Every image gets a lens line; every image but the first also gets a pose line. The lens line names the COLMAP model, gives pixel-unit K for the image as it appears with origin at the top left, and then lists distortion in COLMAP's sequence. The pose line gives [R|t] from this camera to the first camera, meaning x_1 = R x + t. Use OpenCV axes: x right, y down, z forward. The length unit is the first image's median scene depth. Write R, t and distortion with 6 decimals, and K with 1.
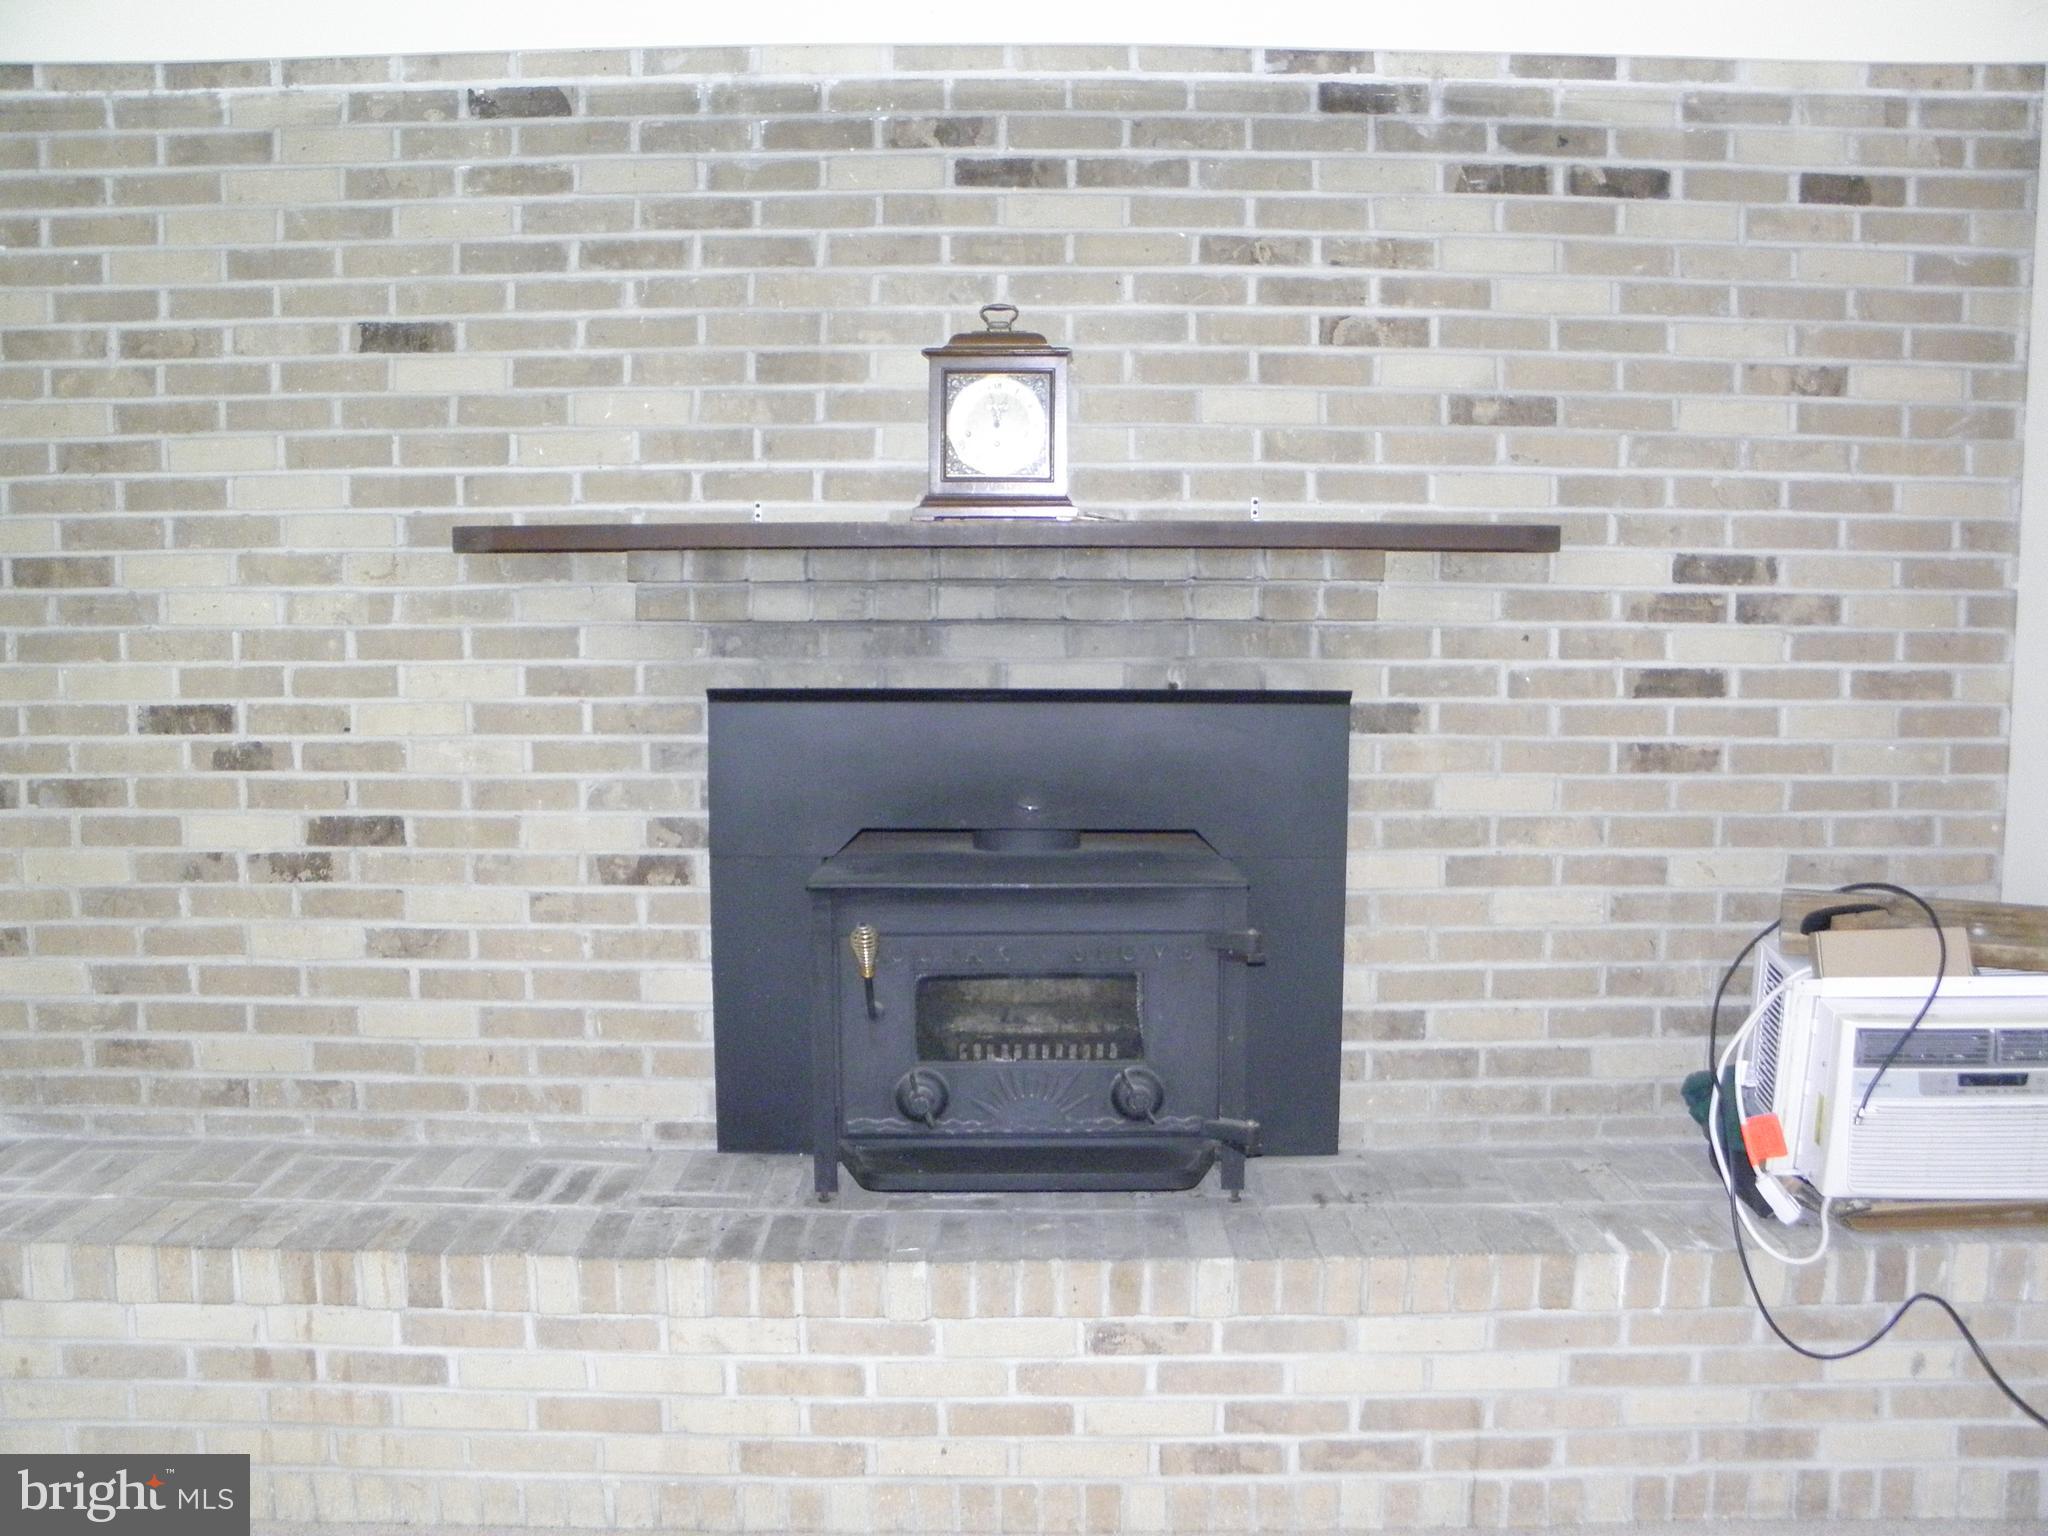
lens RADIAL K [[1701.9, 0, 1019.4], [0, 1701.9, 755.7], [0, 0, 1]] dist [-0.184244, 0.160713]
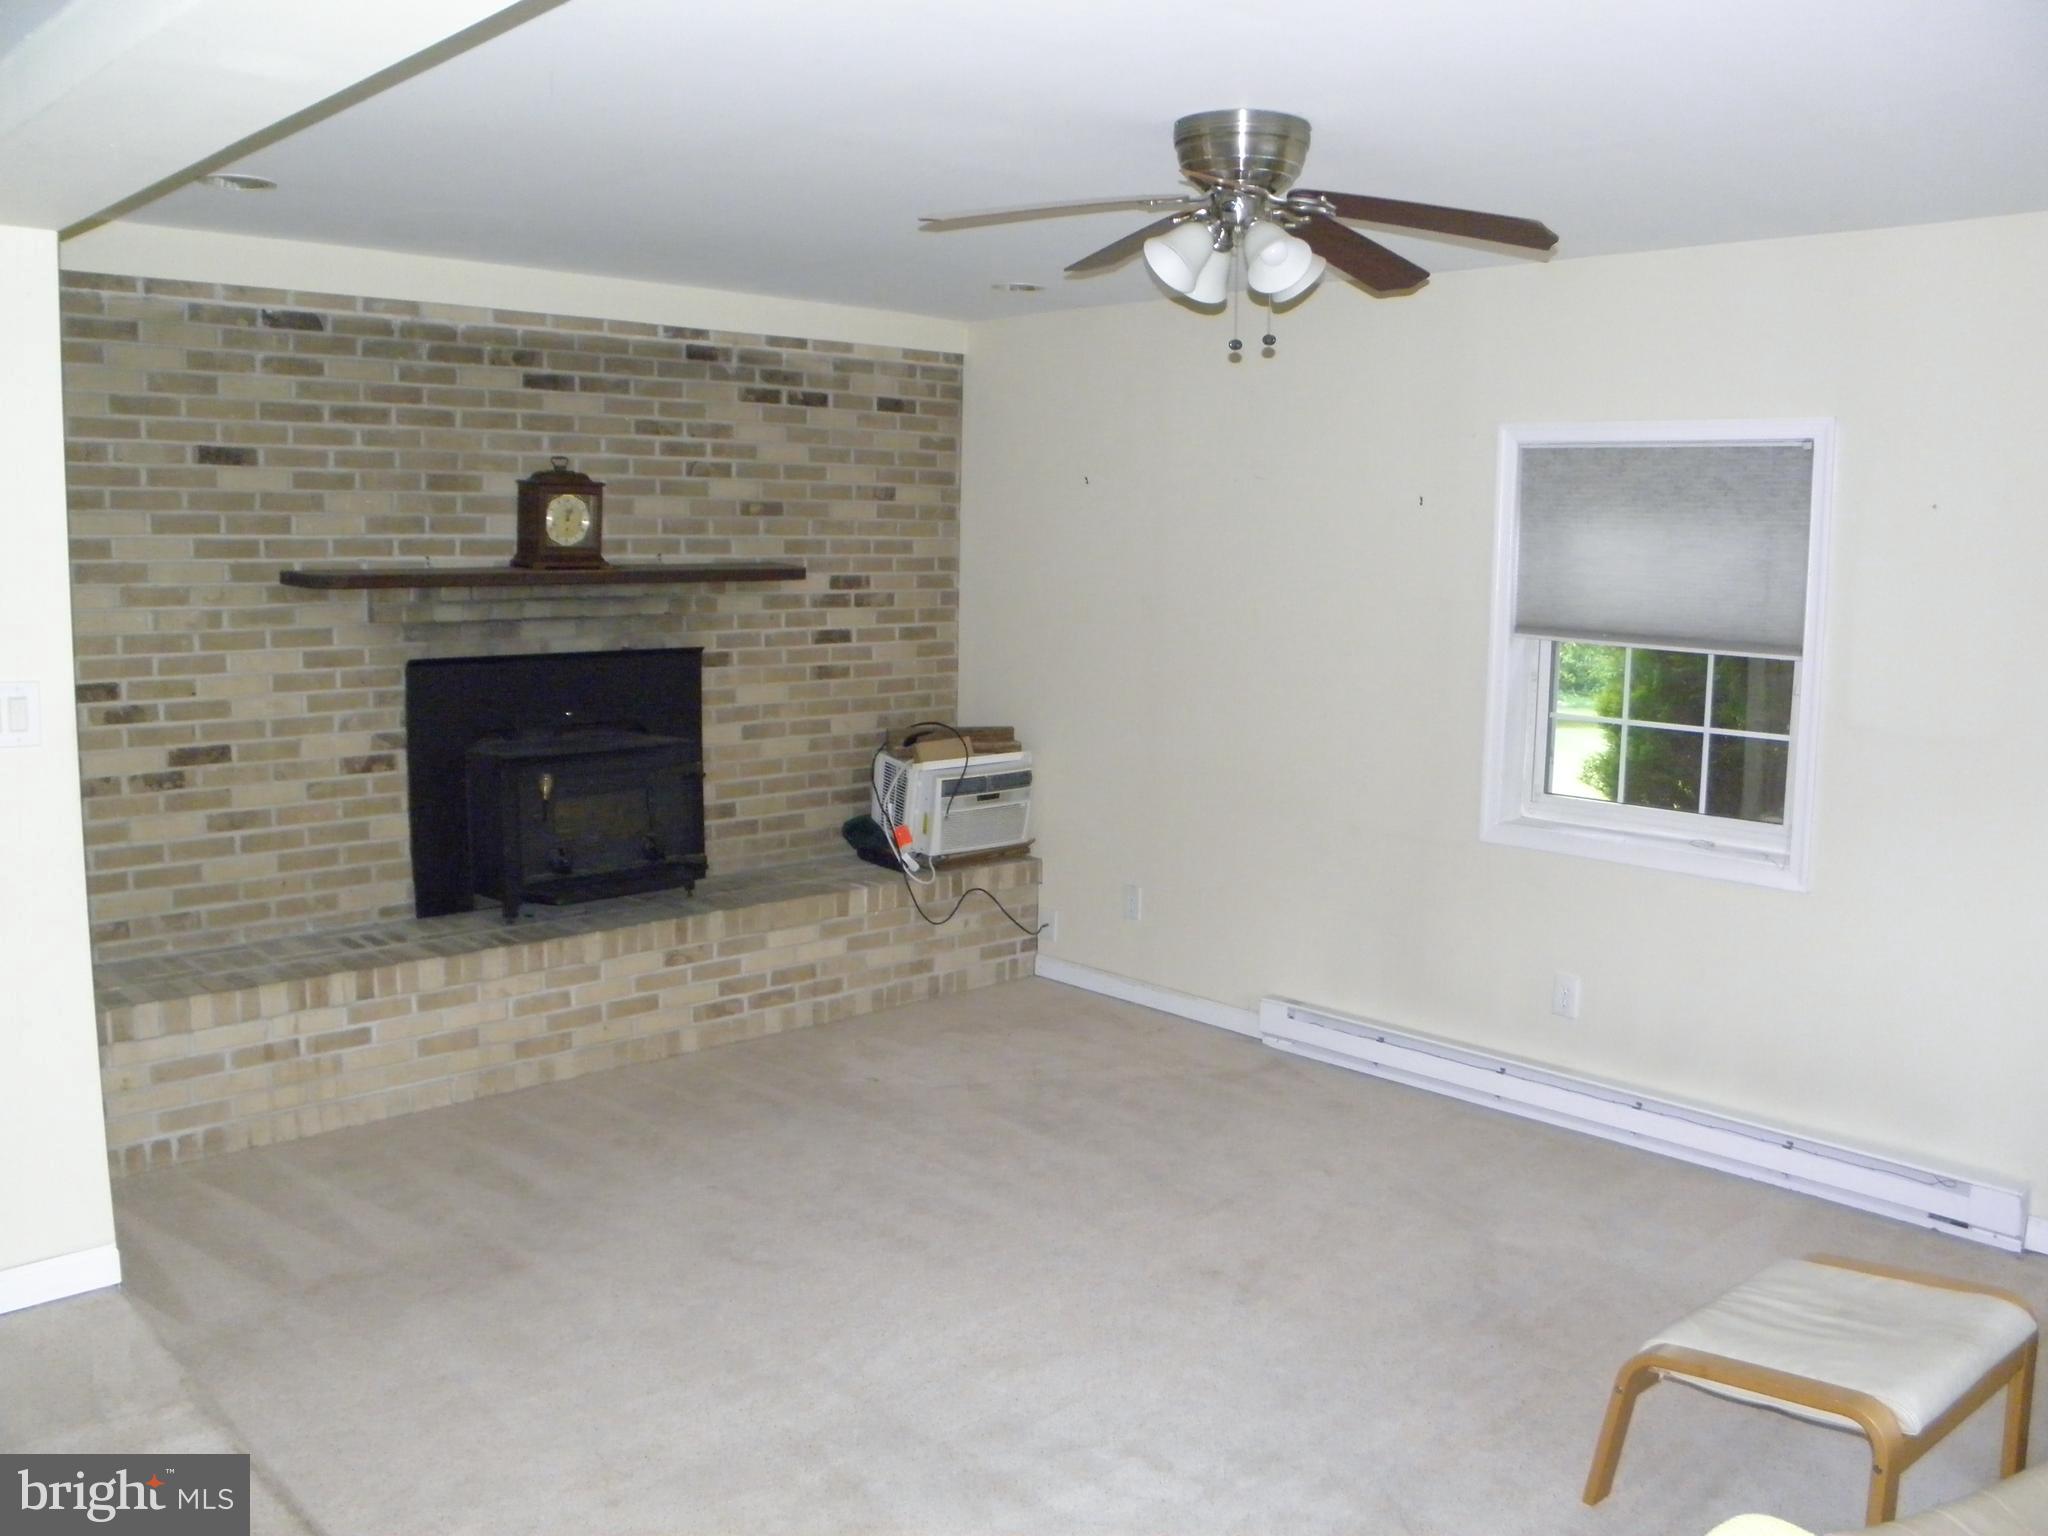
lens RADIAL K [[1701.9, 0, 1044.0], [0, 1701.9, 766.8], [0, 0, 1]] dist [-0.184244, 0.160713]
pose [[0.714022, -0.083212, 0.695161, -0.955773], [0.046350, 0.996352, 0.071658, -0.021561], [-0.698587, -0.018945, 0.715274, -0.759964]]
